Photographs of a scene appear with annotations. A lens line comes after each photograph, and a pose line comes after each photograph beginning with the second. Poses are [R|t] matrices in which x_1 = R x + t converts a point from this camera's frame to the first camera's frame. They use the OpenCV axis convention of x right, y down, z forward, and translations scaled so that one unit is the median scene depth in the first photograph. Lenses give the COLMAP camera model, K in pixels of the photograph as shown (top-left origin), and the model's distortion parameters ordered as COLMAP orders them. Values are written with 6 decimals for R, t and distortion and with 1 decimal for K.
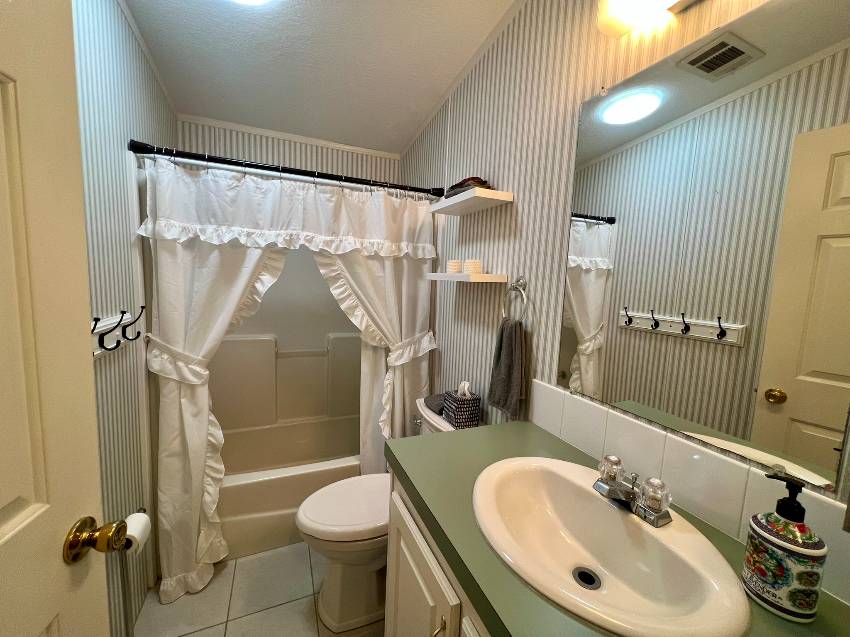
lens RADIAL K [[343.0, 0, 423.0], [0, 343.0, 317.0], [0, 0, 1]] dist [0.000104, 0.000427]
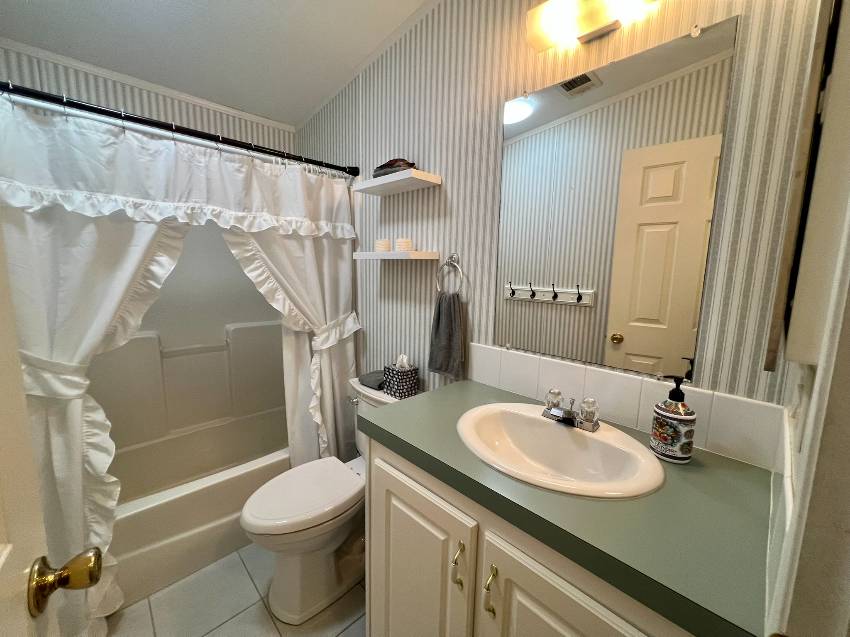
lens RADIAL K [[343.0, 0, 423.0], [0, 343.0, 317.0], [0, 0, 1]] dist [0.000104, 0.000427]
pose [[0.931309, -0.074795, 0.356468, -0.183506], [0.060440, 0.996855, 0.051257, 0.021289], [-0.359180, -0.026191, 0.932901, -0.008186]]
